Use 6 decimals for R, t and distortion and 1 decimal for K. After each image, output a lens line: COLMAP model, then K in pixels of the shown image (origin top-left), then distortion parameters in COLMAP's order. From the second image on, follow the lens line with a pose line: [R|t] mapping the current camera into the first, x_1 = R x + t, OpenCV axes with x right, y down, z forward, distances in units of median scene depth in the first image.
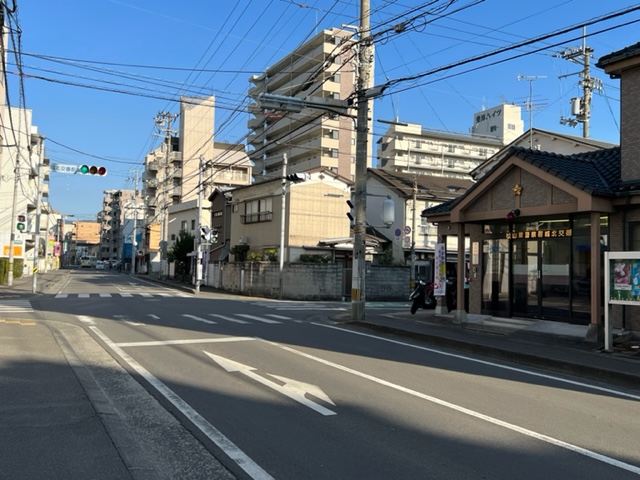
lens RADIAL K [[618.1, 0, 319.4], [0, 618.1, 238.0], [0, 0, 1]] dist [-0.002146, 0.000000]
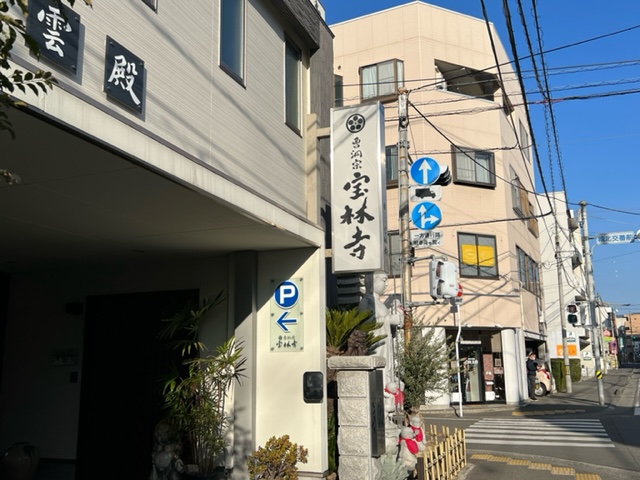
lens RADIAL K [[618.1, 0, 300.3], [0, 618.1, 235.3], [0, 0, 1]] dist [-0.002146, 0.000000]
pose [[0.650975, -0.184352, -0.736374, -0.073608], [0.064113, 0.979949, -0.188654, 0.002612], [0.756387, 0.075598, 0.649741, 0.145592]]
